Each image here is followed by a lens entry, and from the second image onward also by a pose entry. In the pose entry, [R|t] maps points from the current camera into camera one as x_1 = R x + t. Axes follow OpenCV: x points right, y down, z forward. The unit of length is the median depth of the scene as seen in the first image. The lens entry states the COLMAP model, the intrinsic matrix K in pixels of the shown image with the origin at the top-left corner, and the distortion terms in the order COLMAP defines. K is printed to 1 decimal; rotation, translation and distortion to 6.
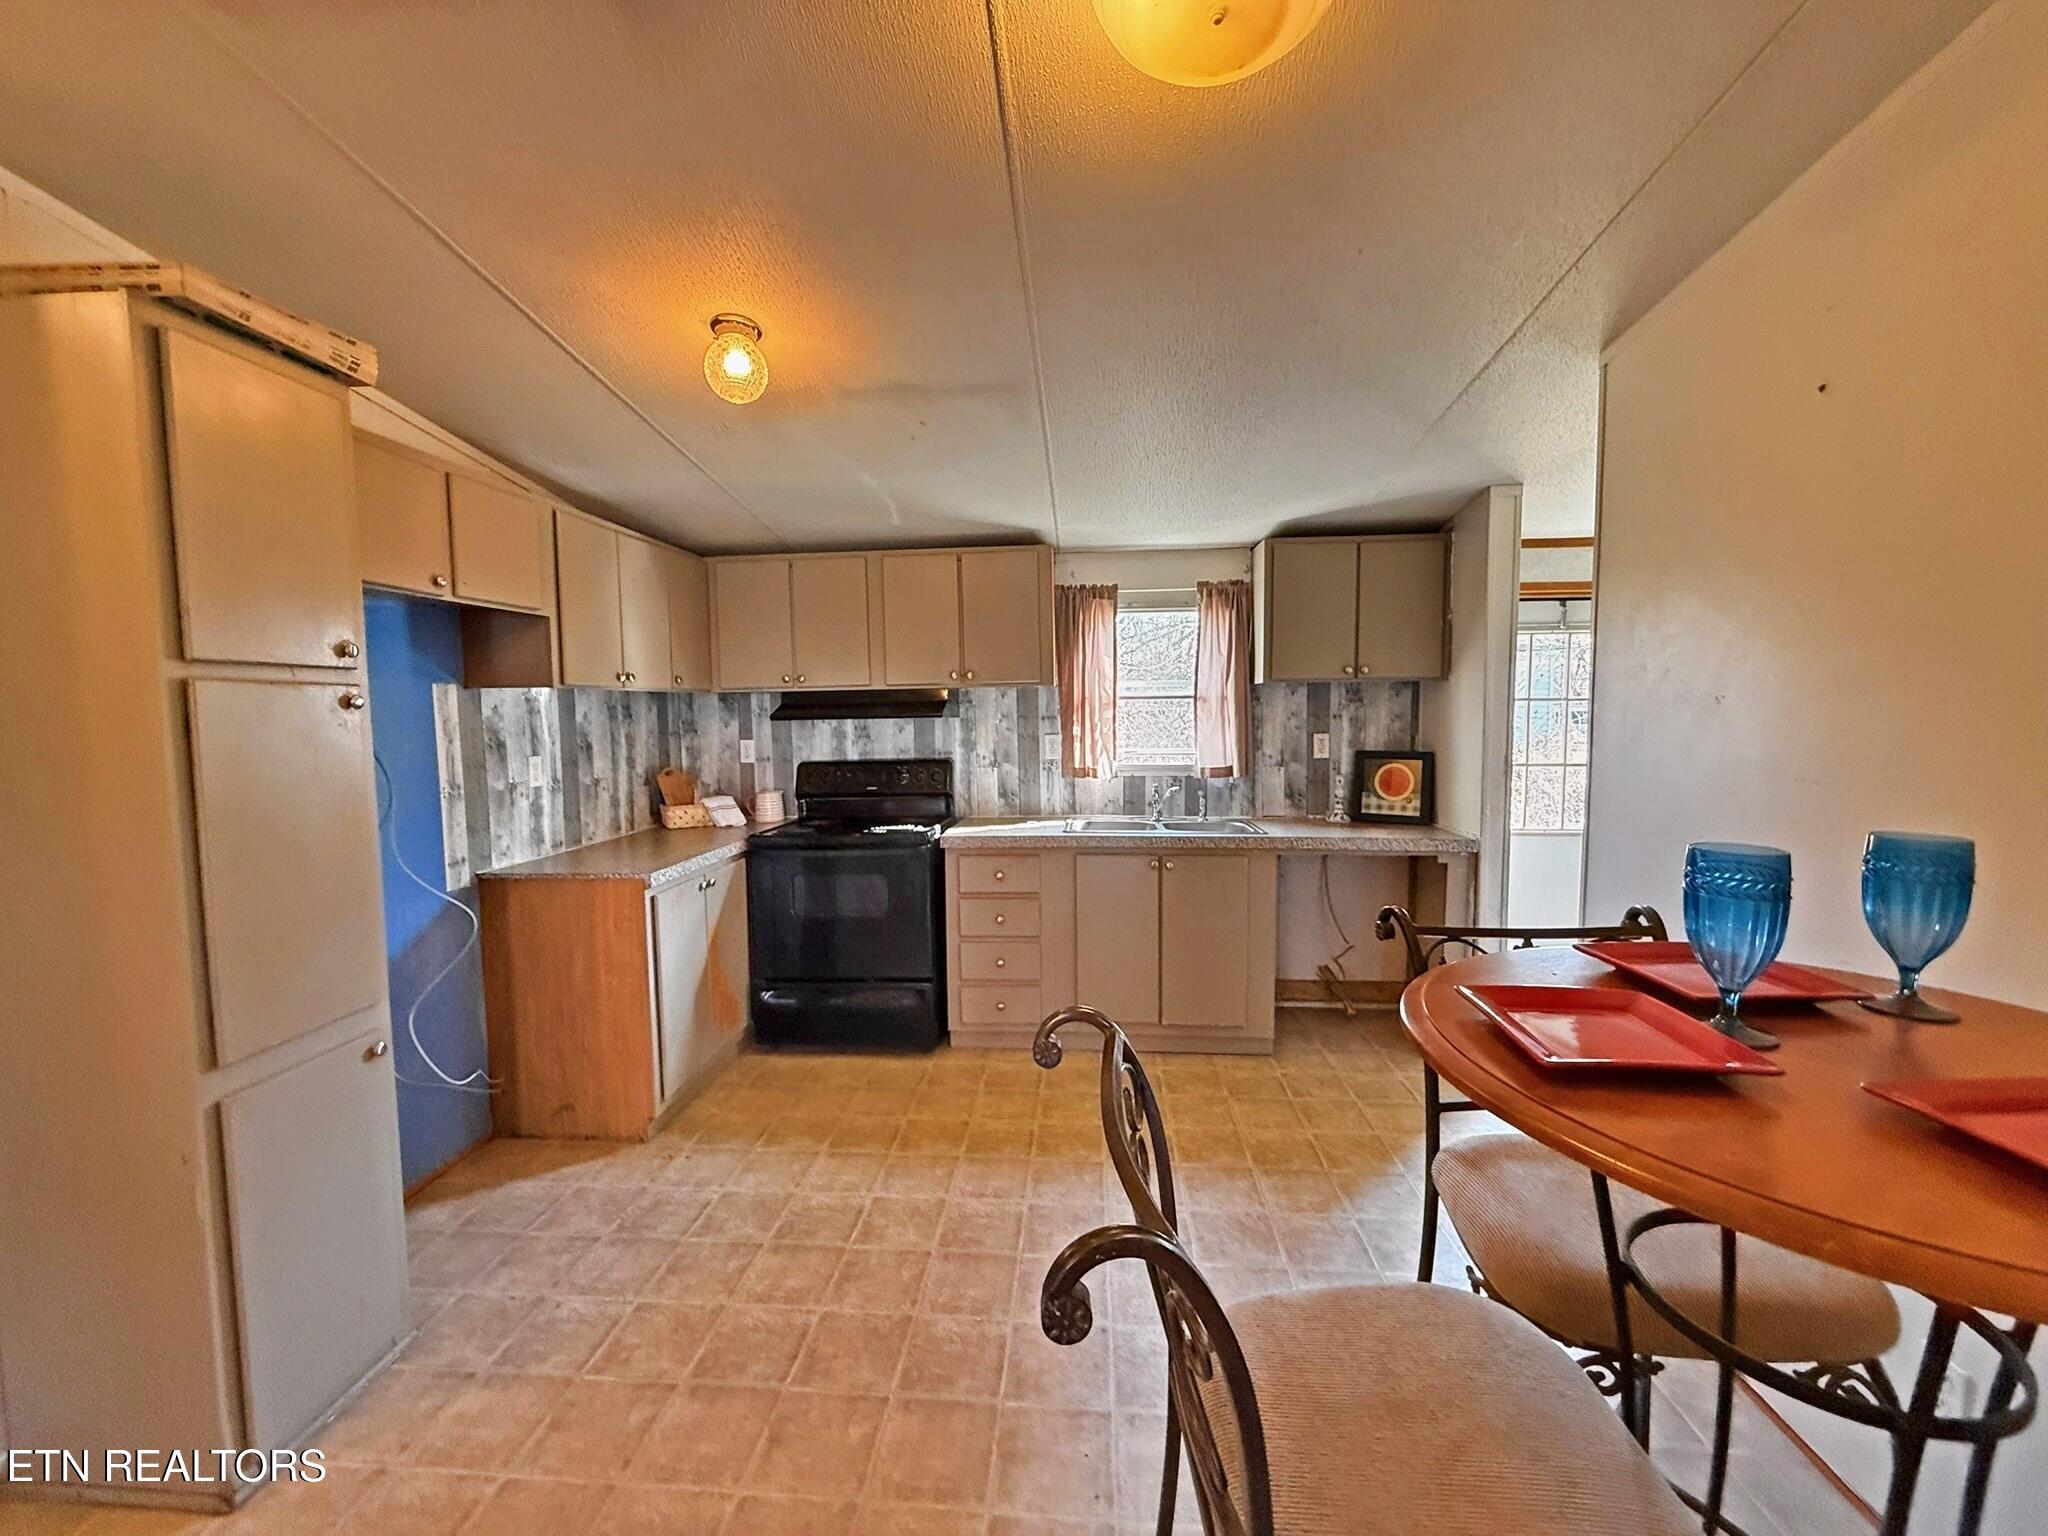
lens RADIAL K [[818.4, 0, 1025.1], [0, 818.4, 768.8], [0, 0, 1]] dist [0.001080, -0.000317]
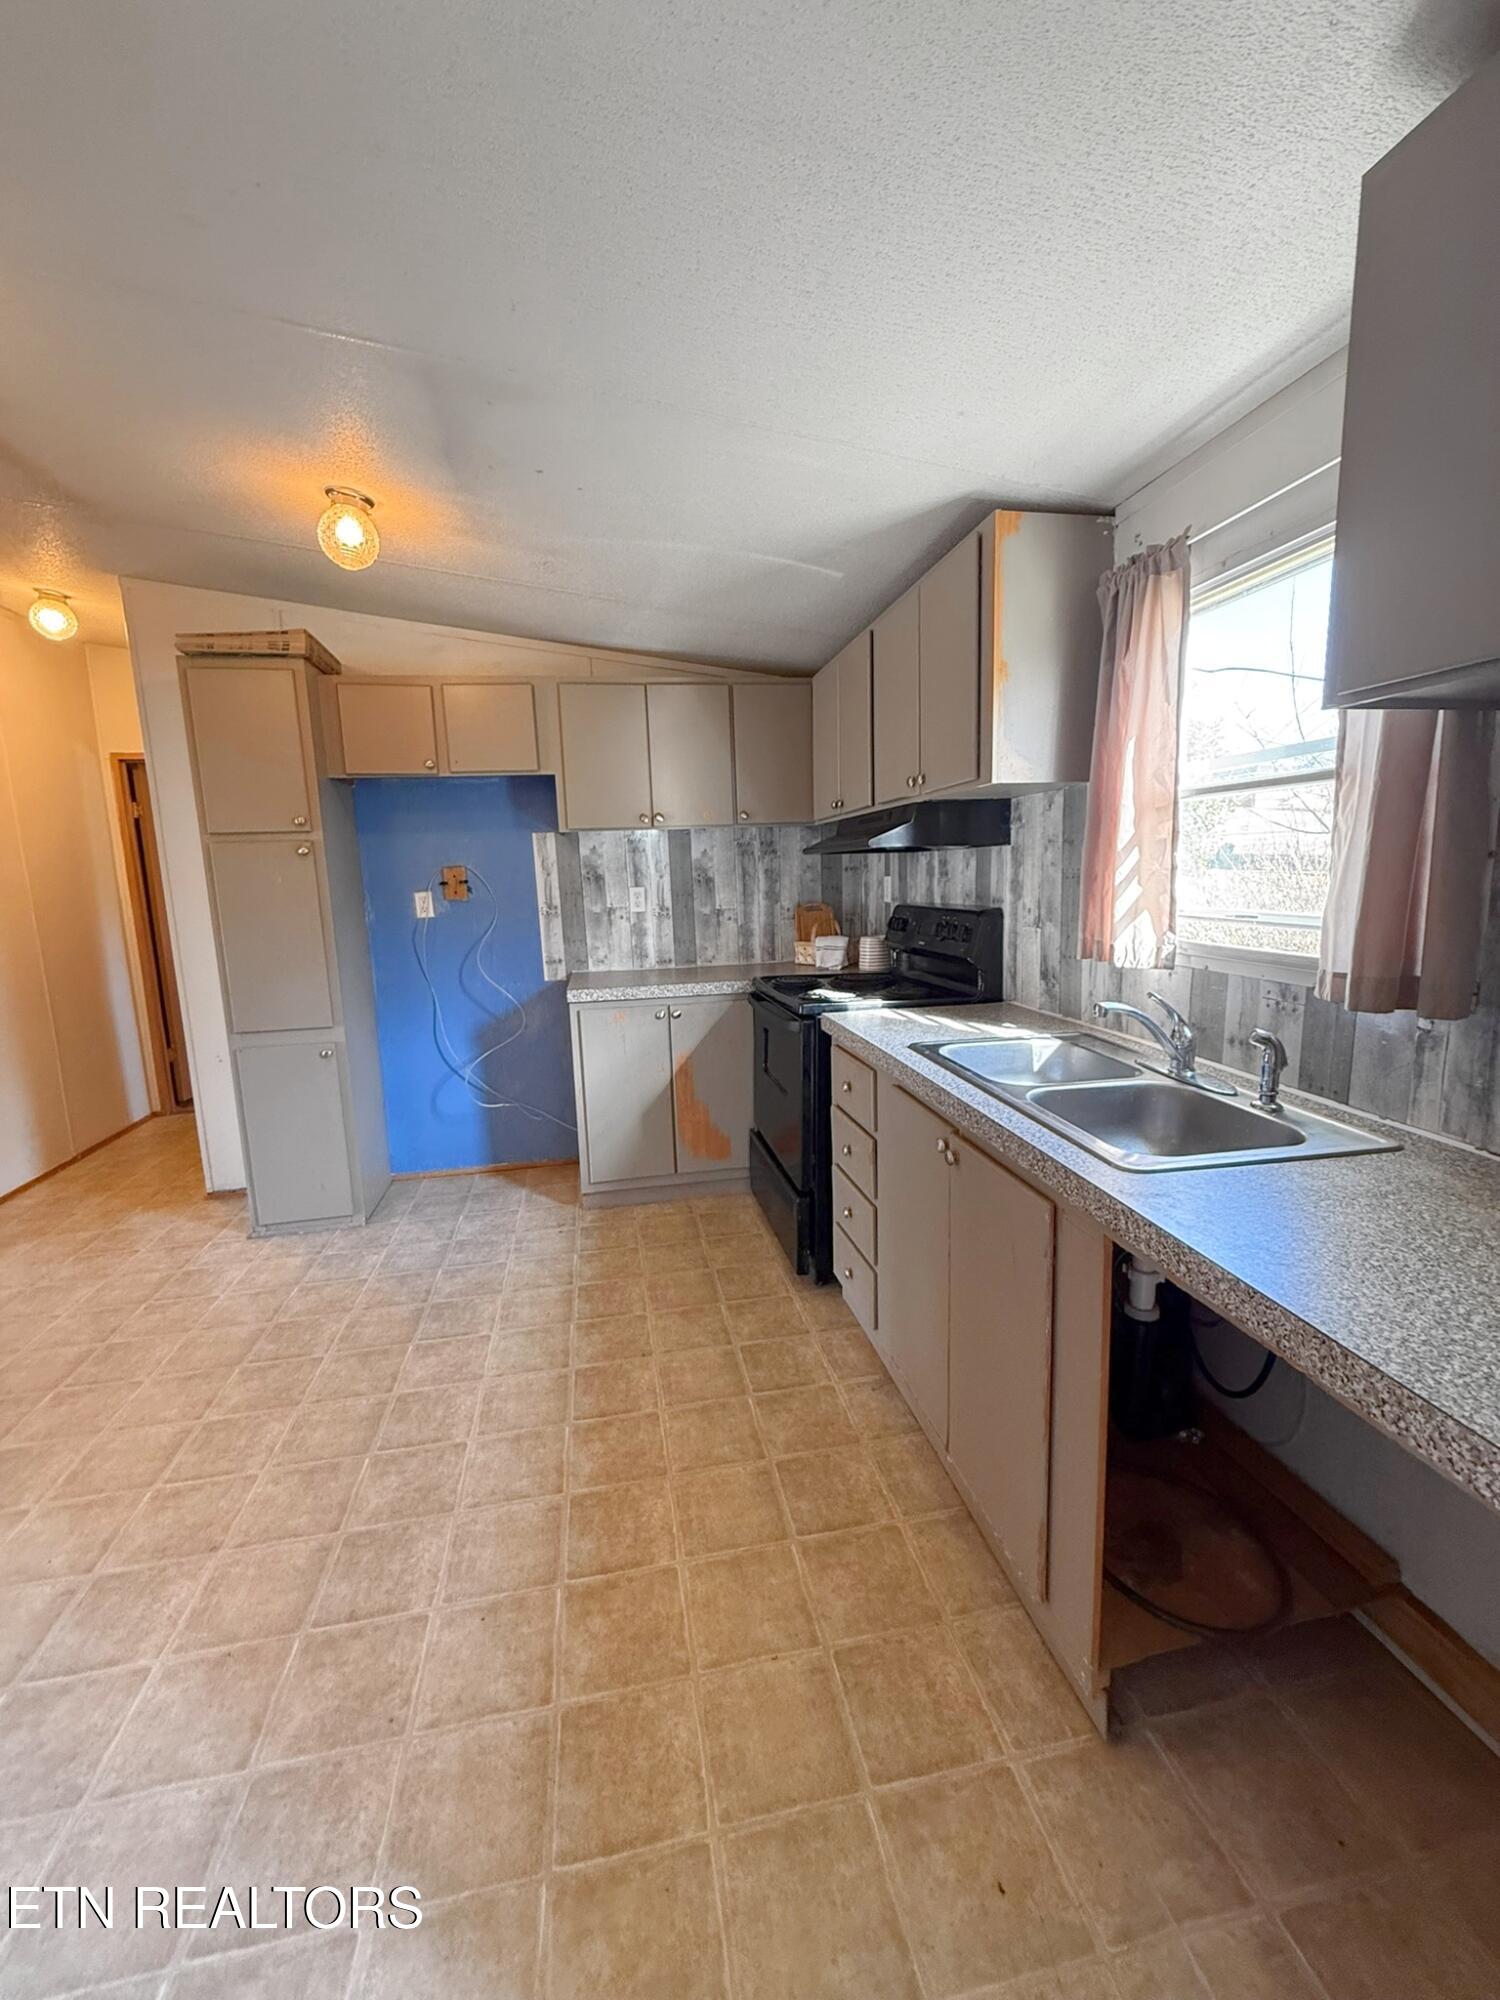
lens RADIAL K [[799.2, 0, 744.3], [0, 799.2, 994.4], [0, 0, 1]] dist [0.001080, -0.000317]
pose [[0.266943, 0.154285, -0.951282, 0.502634], [-0.042255, 0.988026, 0.148387, -0.033595], [0.962786, 0.000585, 0.270266, 0.672478]]
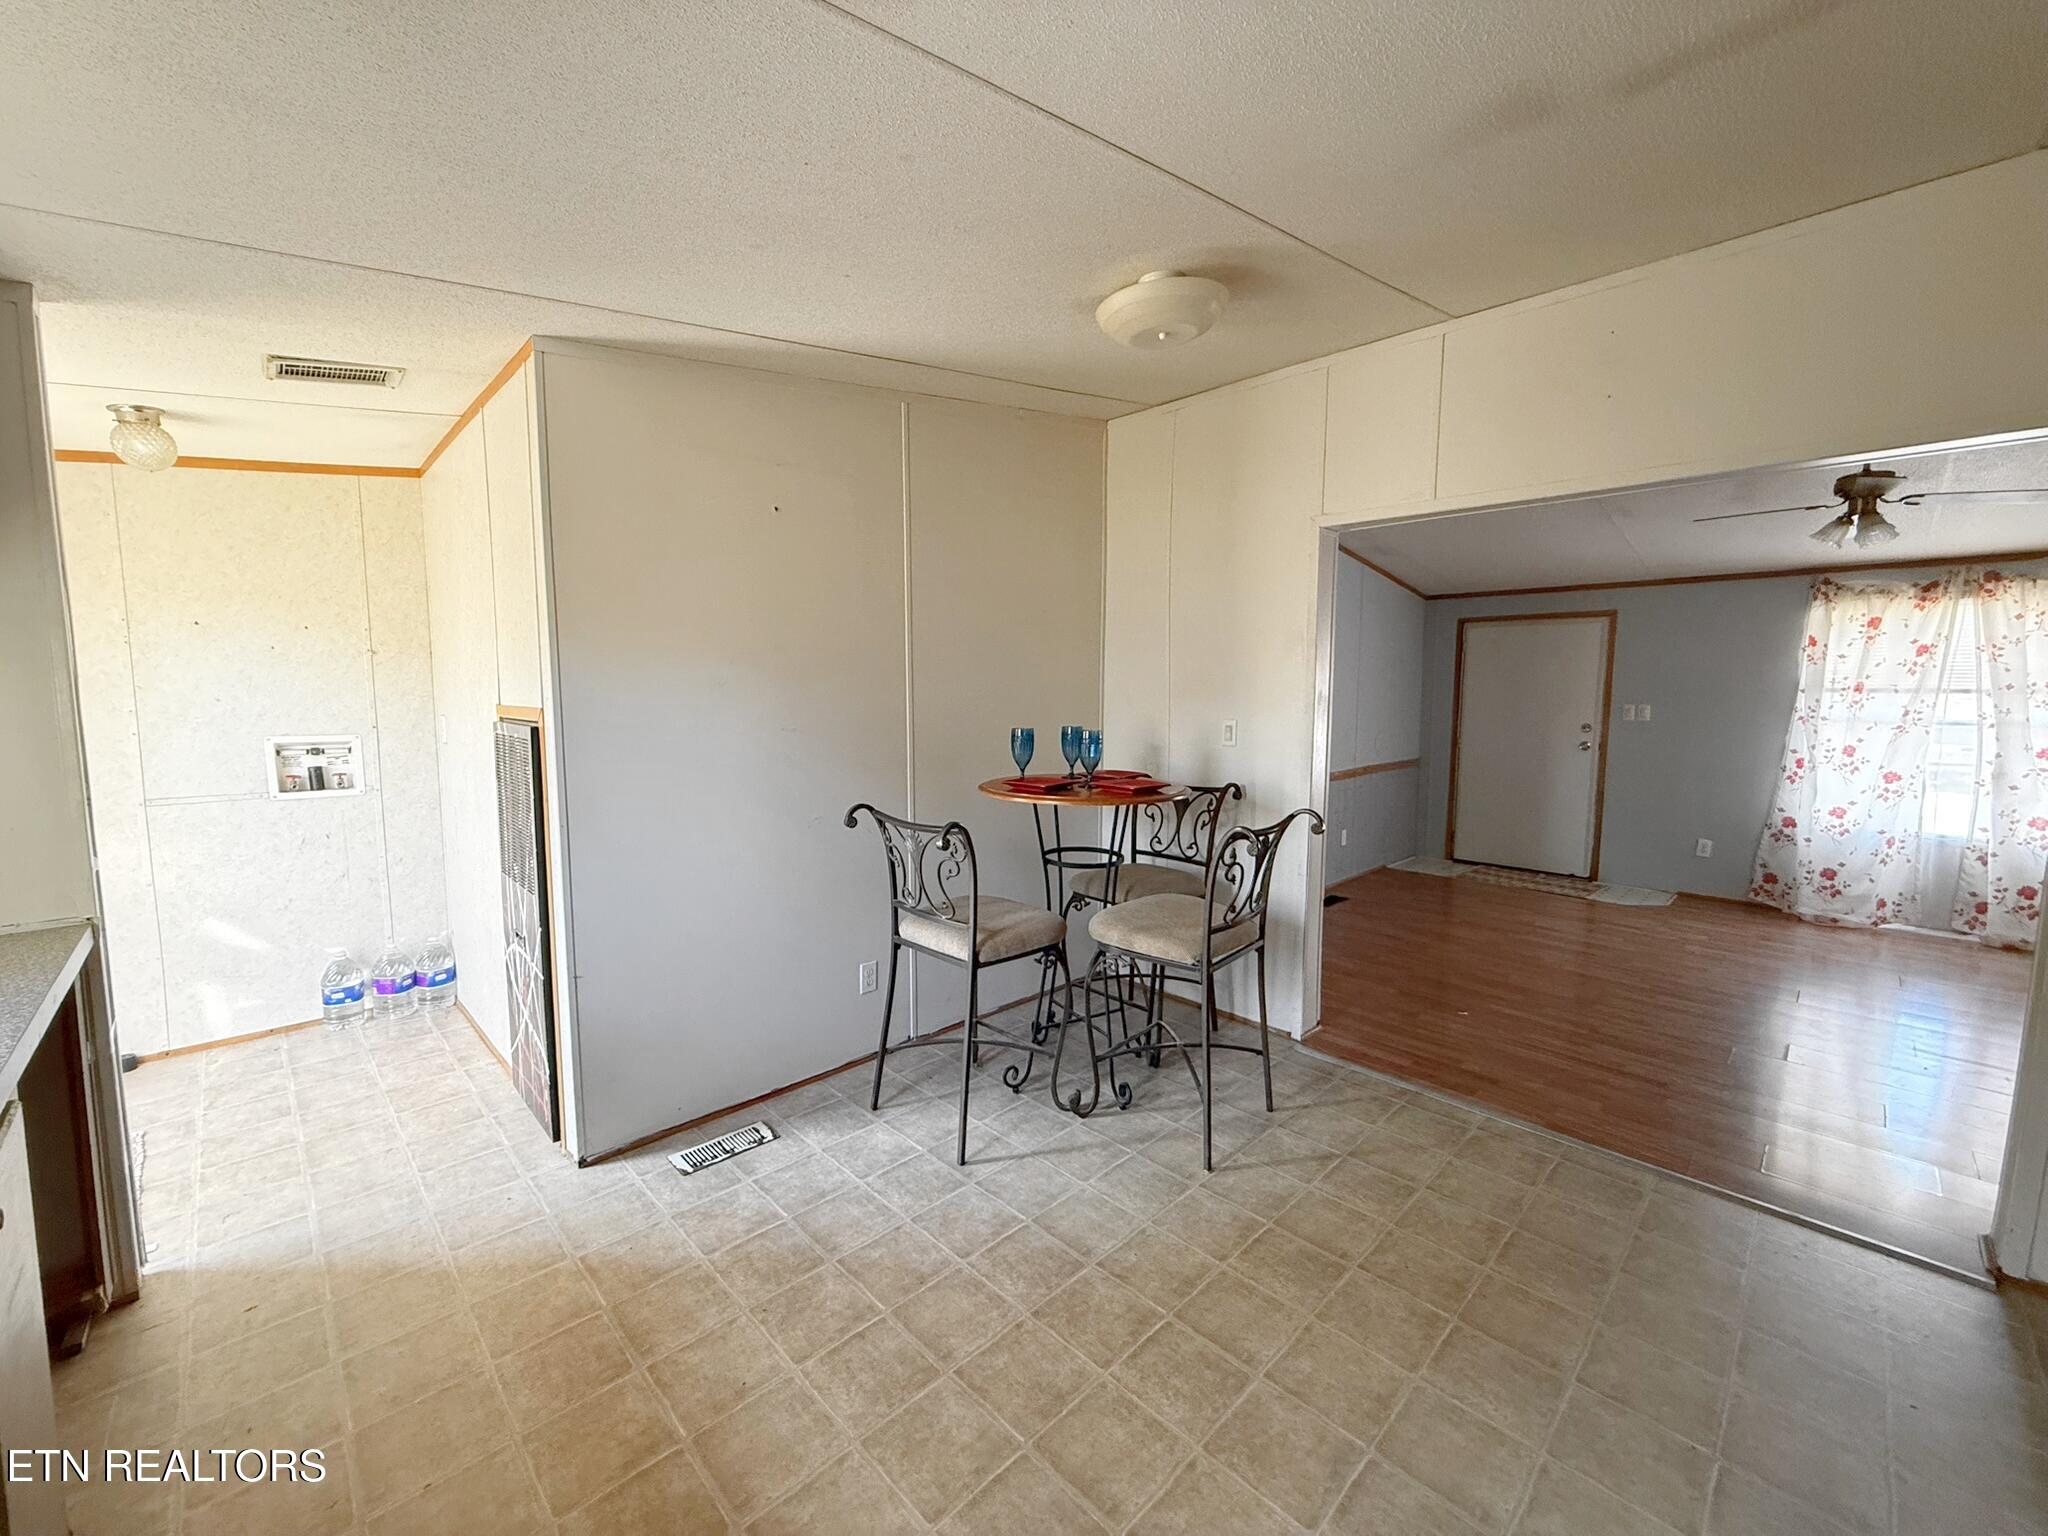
lens RADIAL K [[818.4, 0, 1014.1], [0, 818.4, 766.9], [0, 0, 1]] dist [0.001080, -0.000317]
pose [[-0.752345, -0.059866, 0.656044, -0.250697], [0.050013, 0.987798, 0.147493, -0.059603], [-0.656868, 0.143776, -0.740170, 0.843420]]
